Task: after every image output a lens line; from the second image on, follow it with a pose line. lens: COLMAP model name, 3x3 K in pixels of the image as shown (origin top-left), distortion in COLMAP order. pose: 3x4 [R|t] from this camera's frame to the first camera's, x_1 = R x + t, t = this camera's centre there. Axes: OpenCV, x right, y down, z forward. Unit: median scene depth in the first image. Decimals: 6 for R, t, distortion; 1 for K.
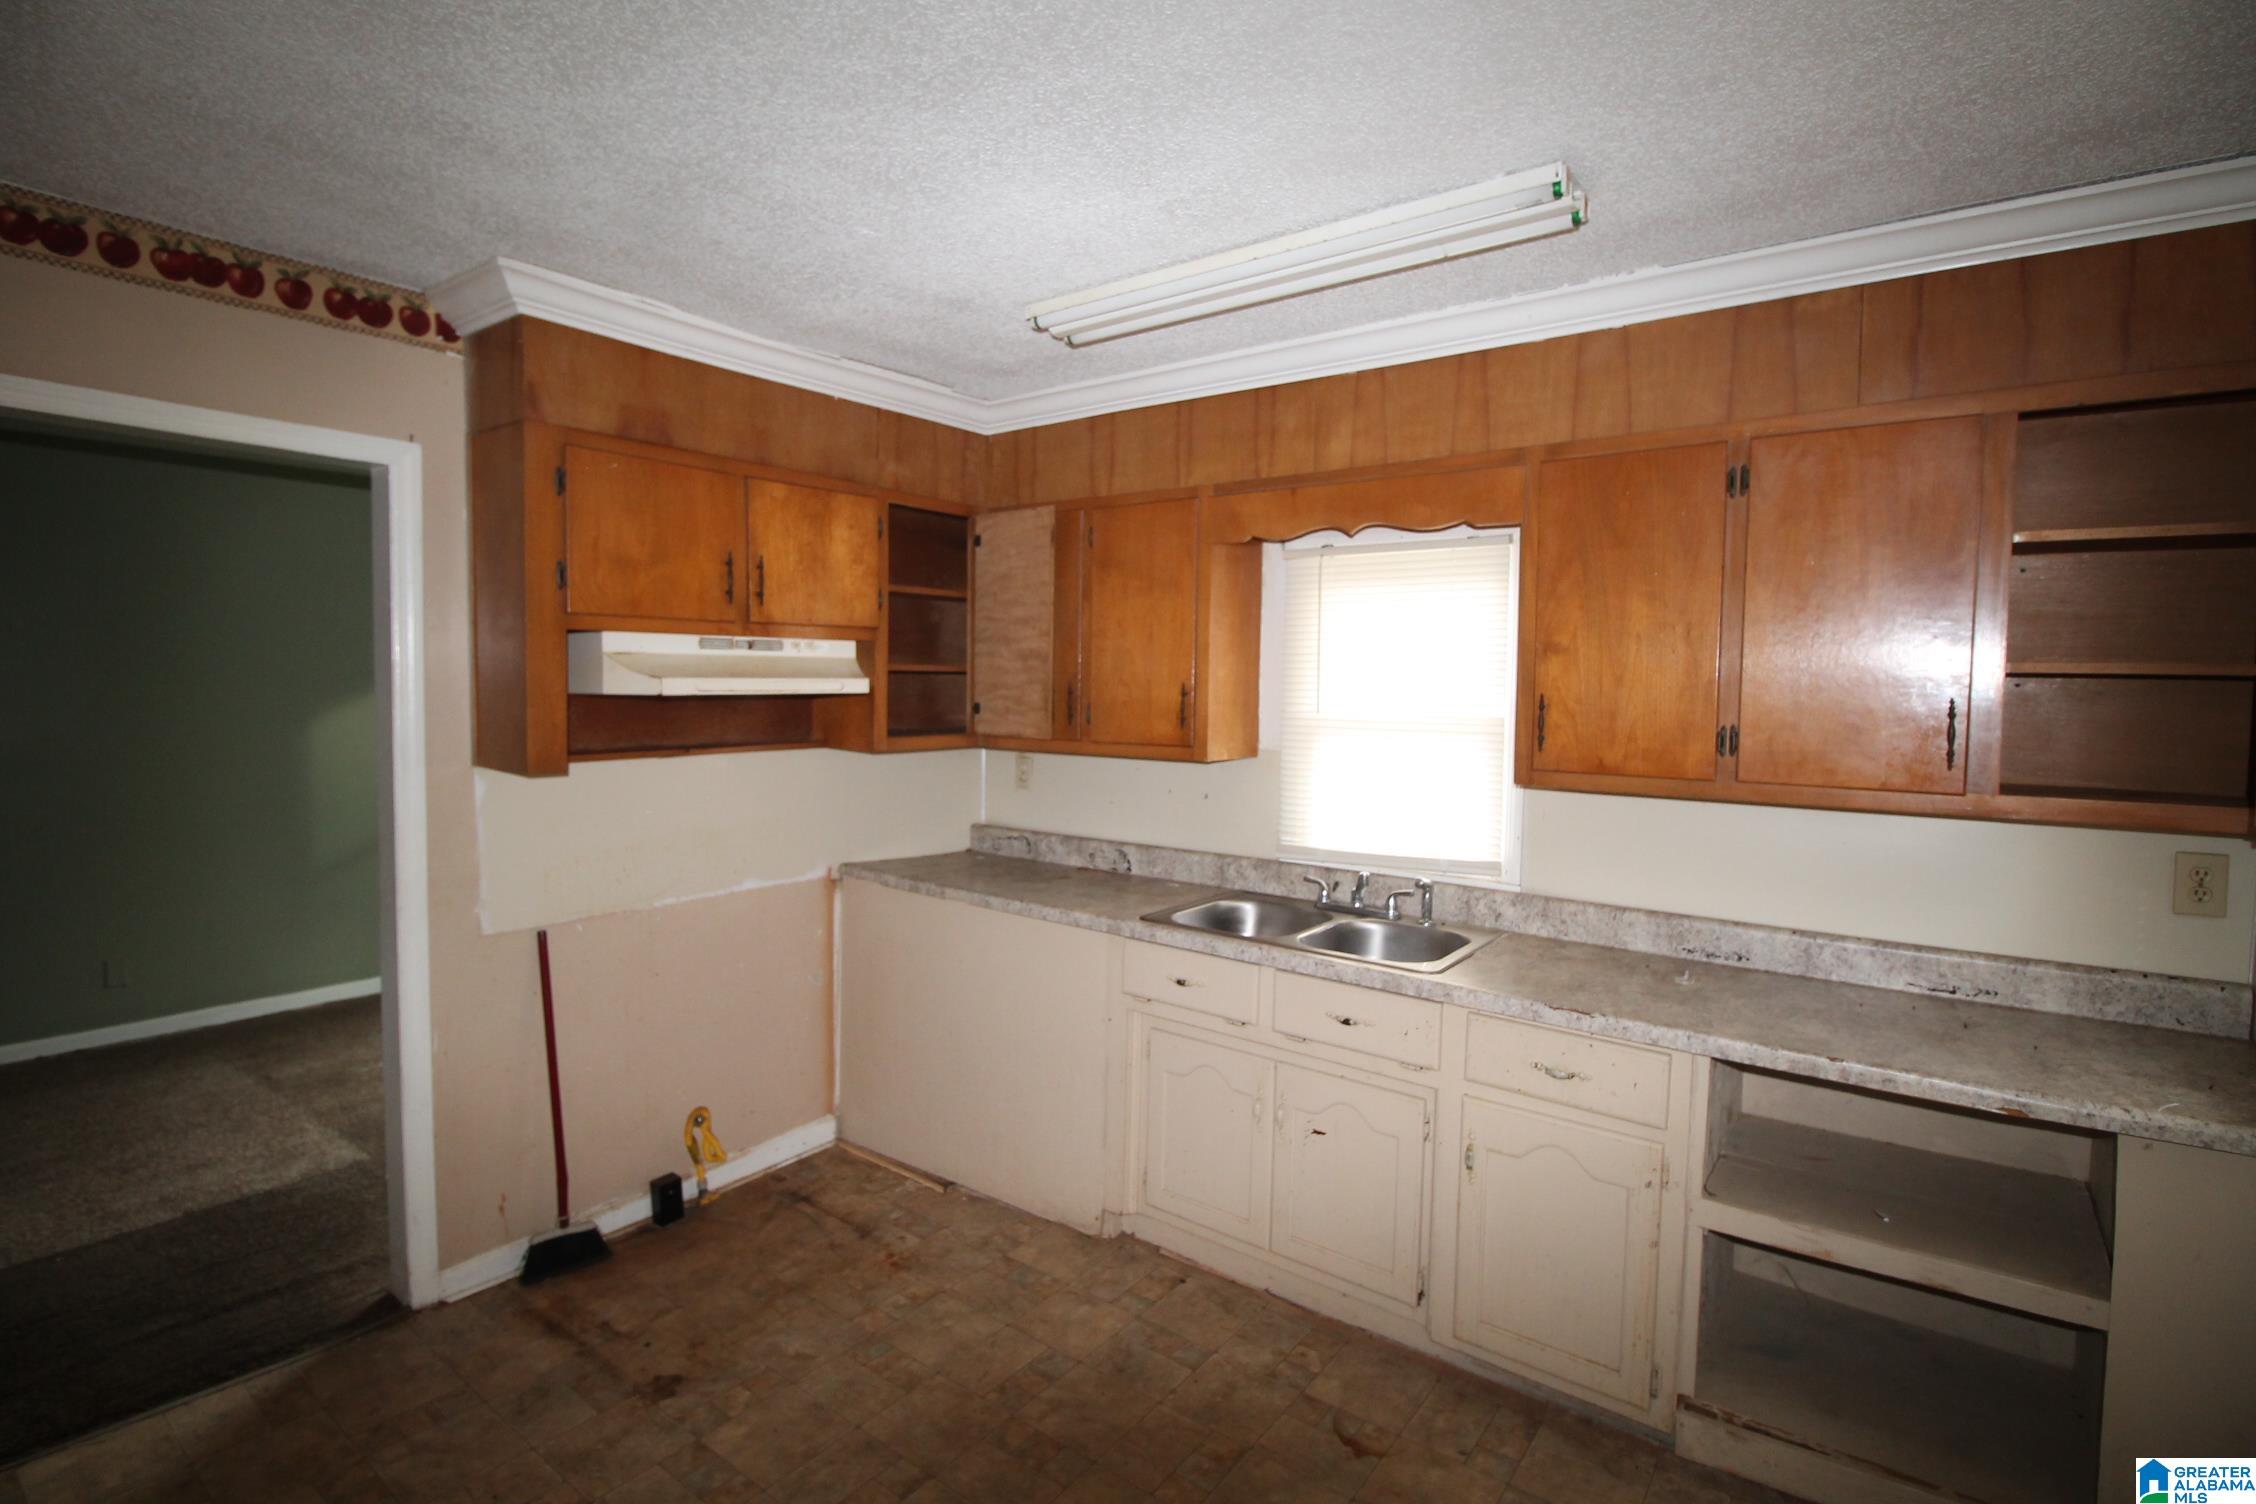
lens RADIAL K [[1085.1, 0, 1144.0], [0, 1085.1, 745.7], [0, 0, 1]] dist [-0.002725, -0.001562]
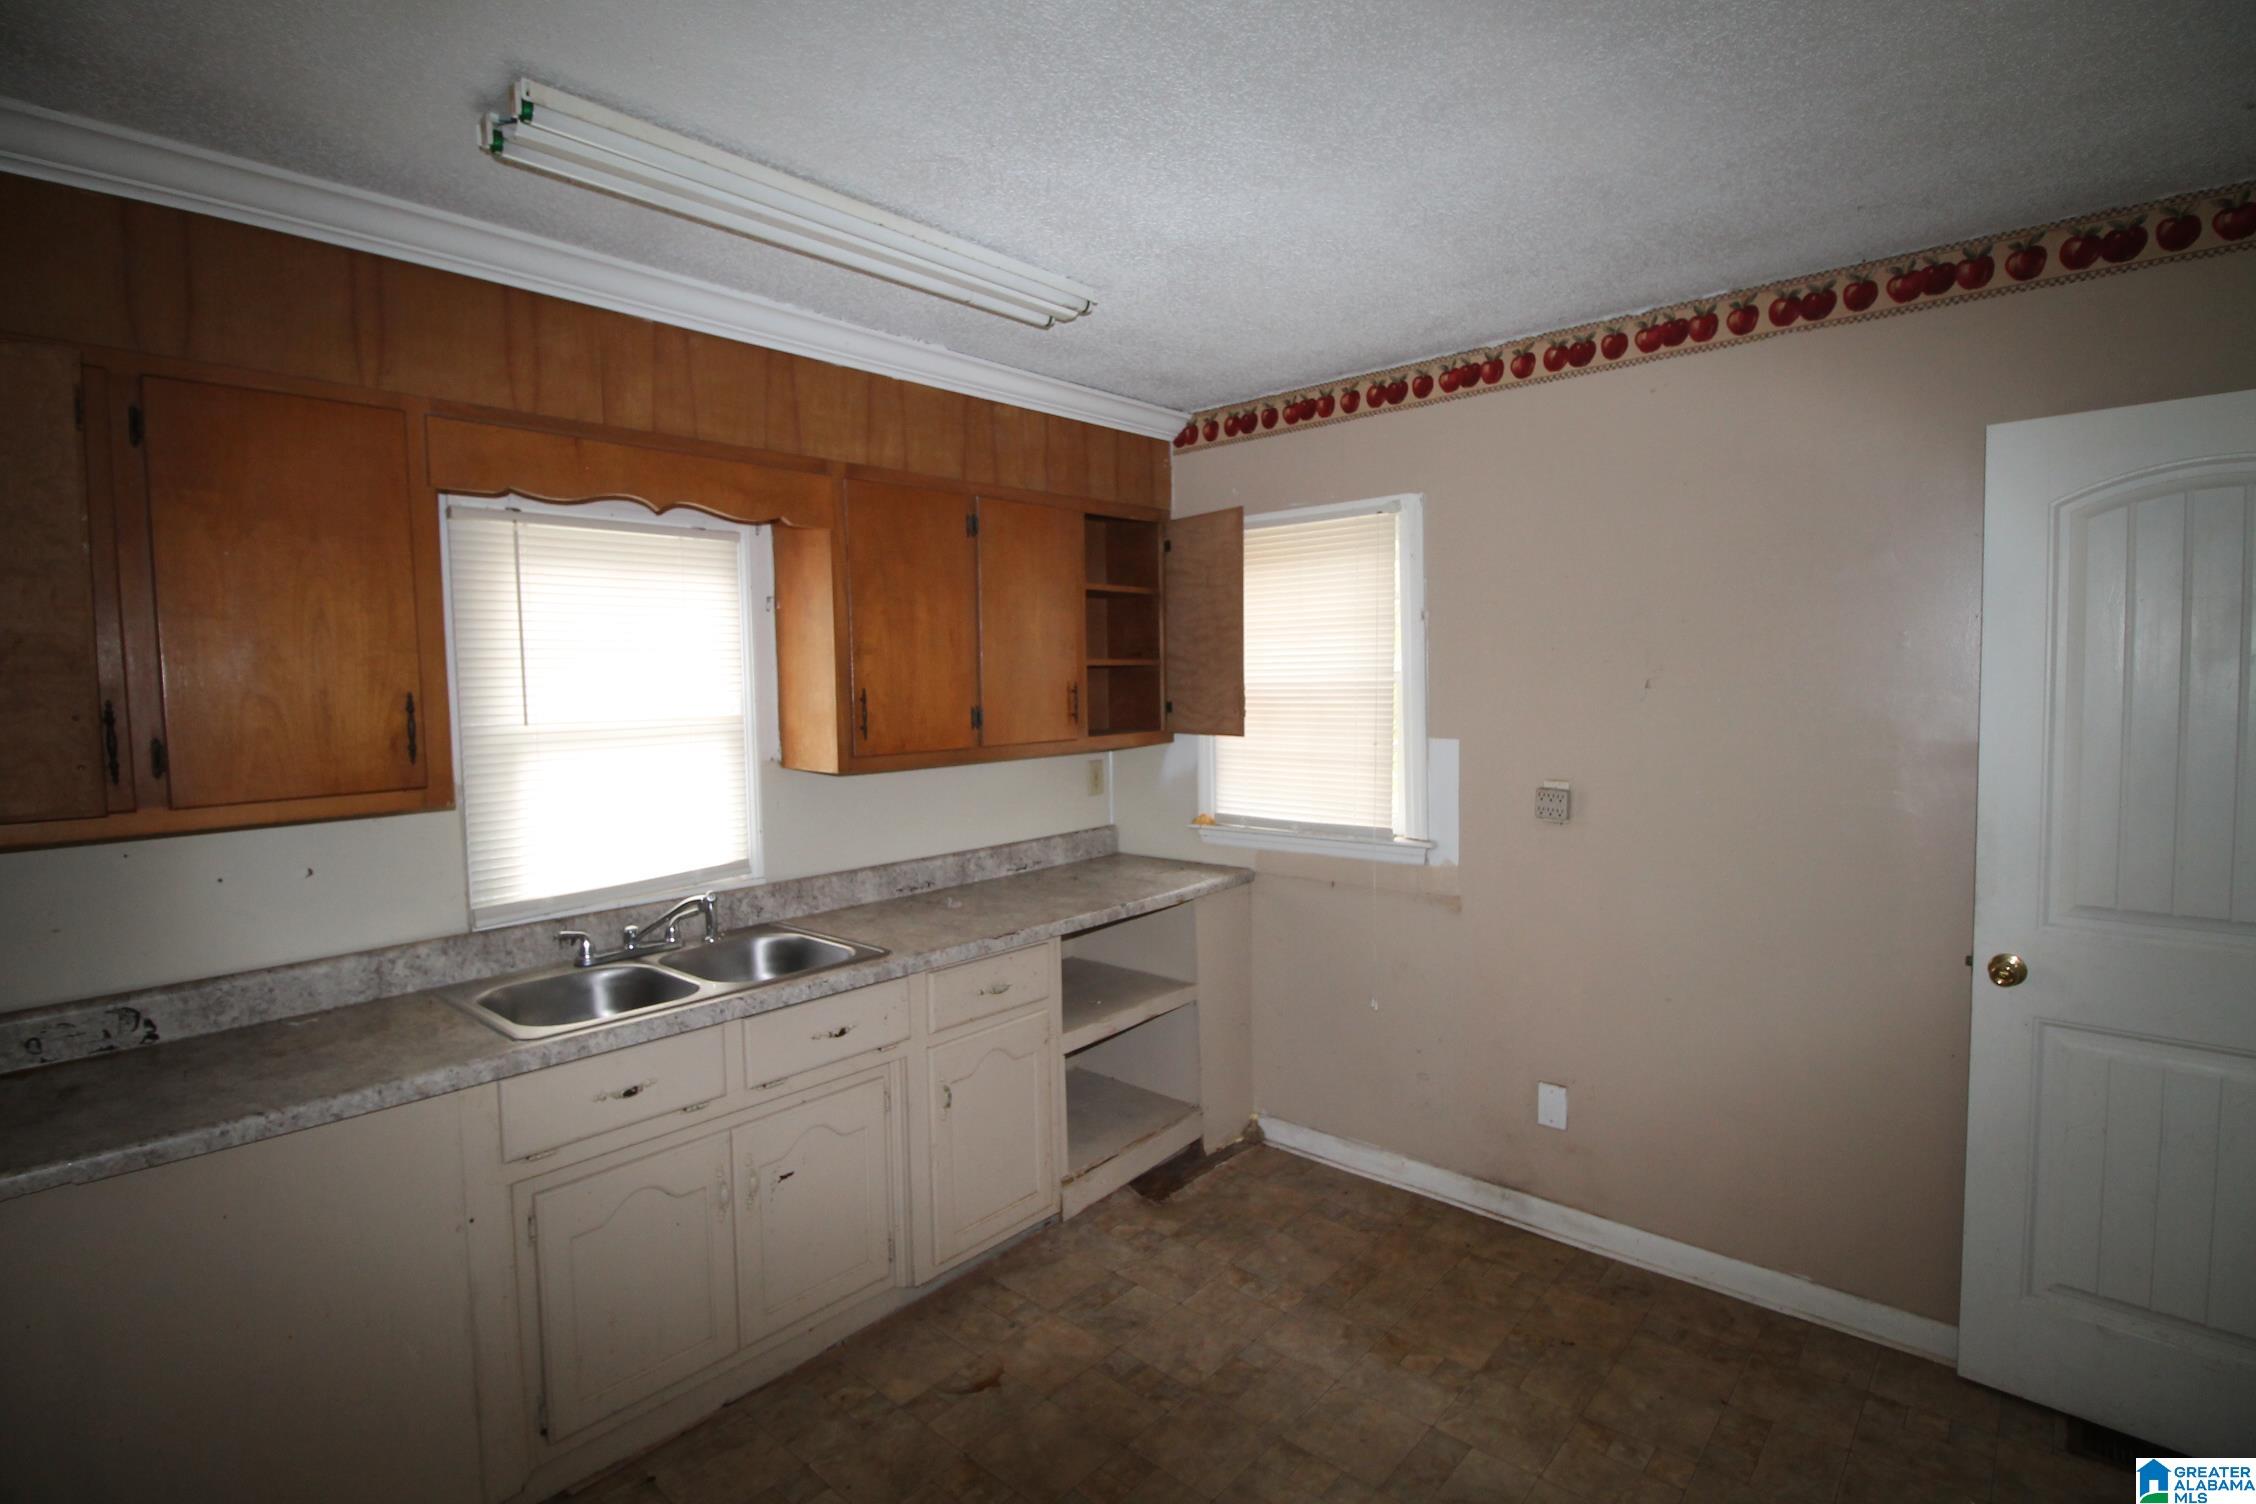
lens RADIAL K [[1085.1, 0, 1143.9], [0, 1085.1, 745.9], [0, 0, 1]] dist [-0.002725, -0.001562]
pose [[0.073241, -0.073947, 0.994569, -0.689210], [0.086682, 0.993946, 0.067517, -0.035192], [-0.993540, 0.081266, 0.079207, 0.596028]]
